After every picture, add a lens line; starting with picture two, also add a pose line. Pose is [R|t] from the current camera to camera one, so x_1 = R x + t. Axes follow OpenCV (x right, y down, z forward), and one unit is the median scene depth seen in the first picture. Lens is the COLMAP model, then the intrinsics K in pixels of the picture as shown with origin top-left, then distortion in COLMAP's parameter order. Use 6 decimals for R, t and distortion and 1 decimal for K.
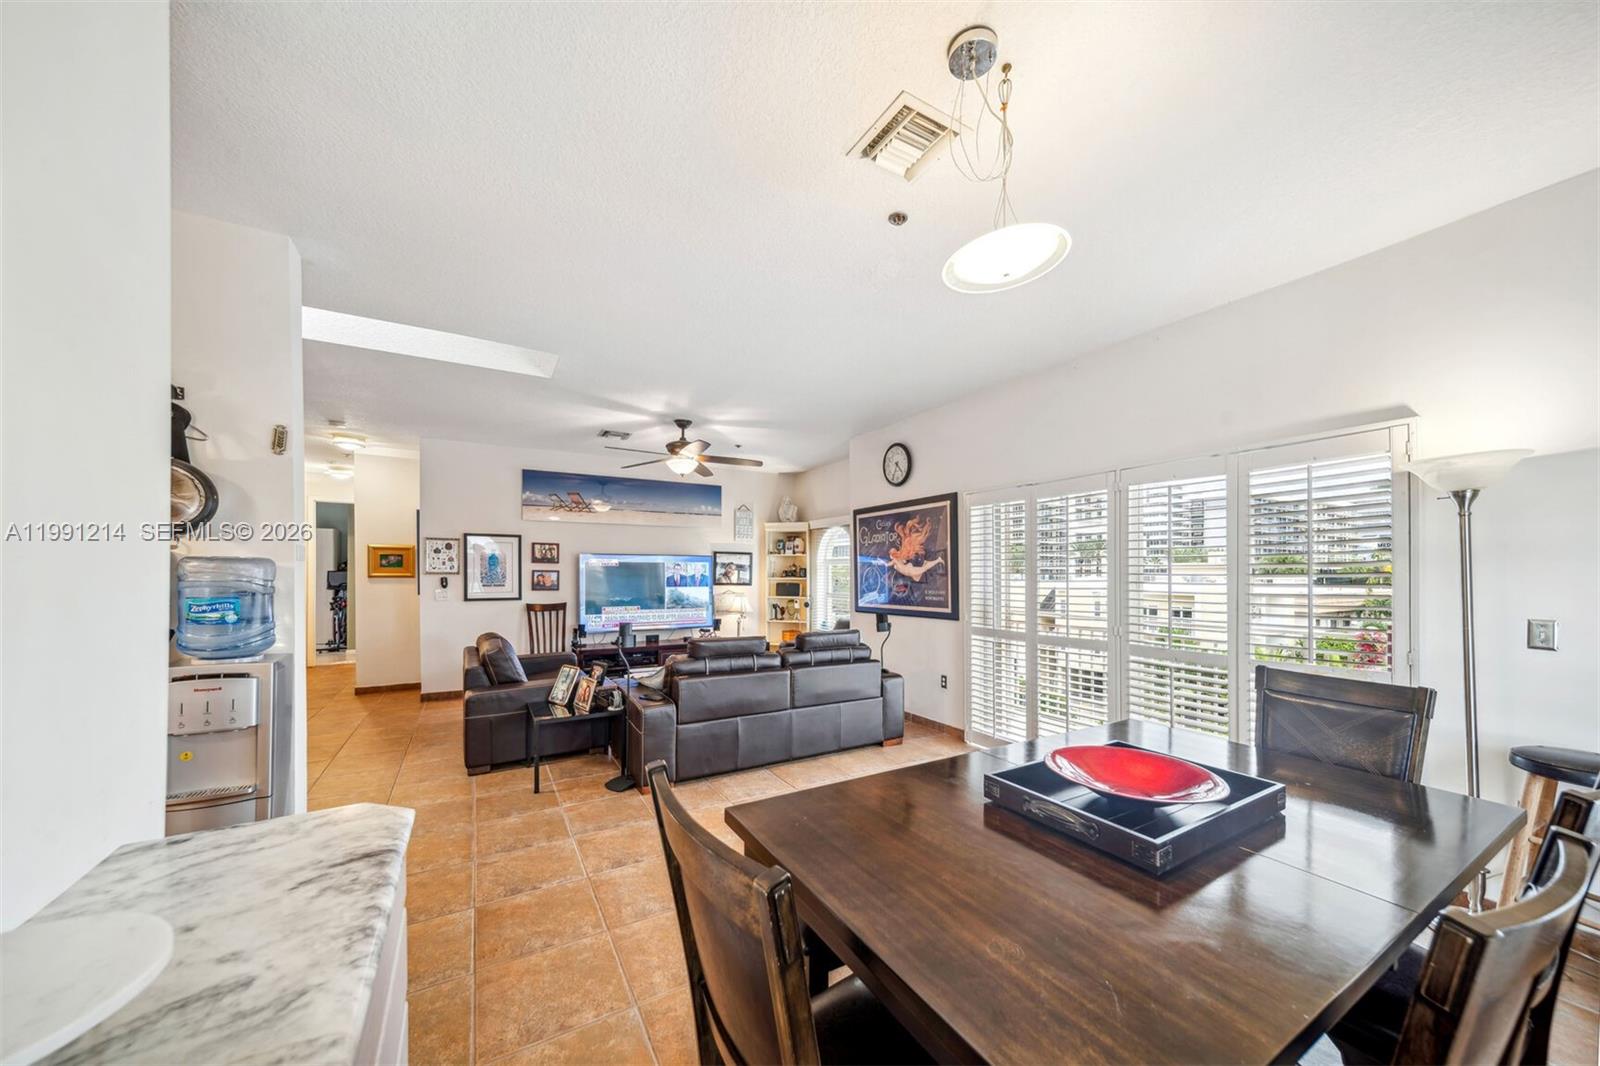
lens RADIAL K [[571.2, 0, 801.4], [0, 571.2, 571.3], [0, 0, 1]] dist [0.000120, 0.000004]
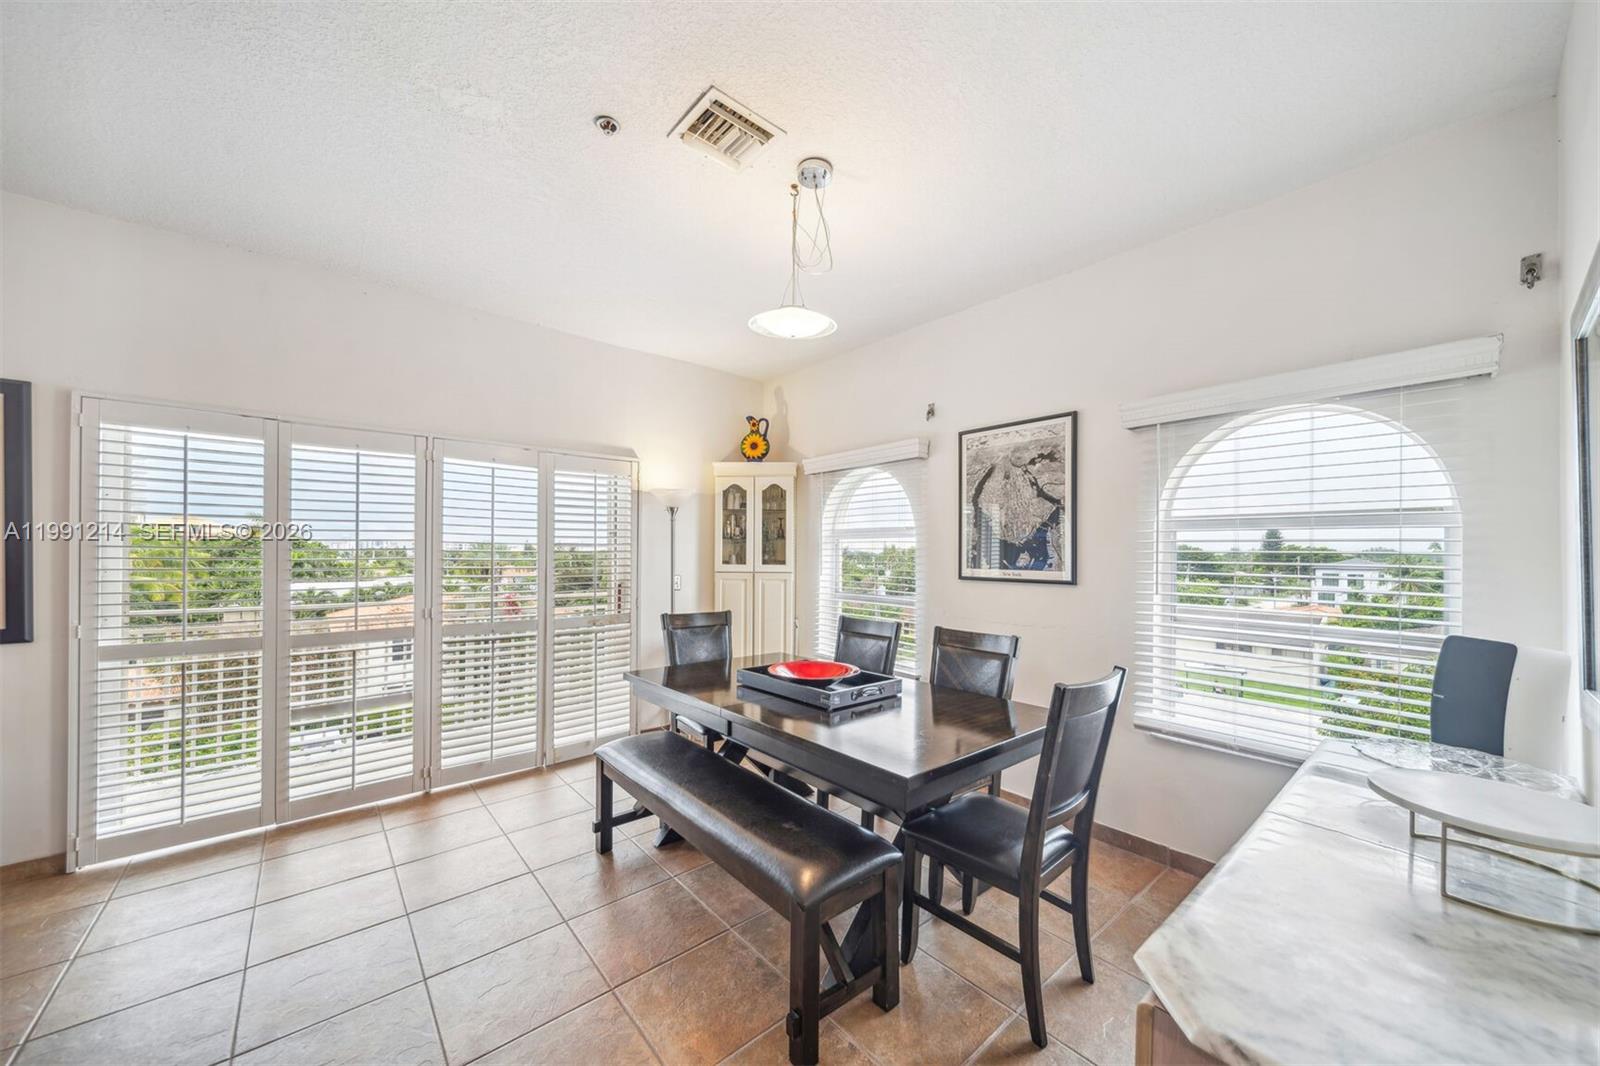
lens RADIAL K [[561.0, 0, 774.6], [0, 561.0, 543.6], [0, 0, 1]] dist [-0.000411, -0.000052]
pose [[-0.161710, 0.015787, 0.986712, -0.890070], [-0.007910, 0.999819, -0.017293, 0.009536], [-0.986807, -0.010601, -0.161556, 1.253887]]
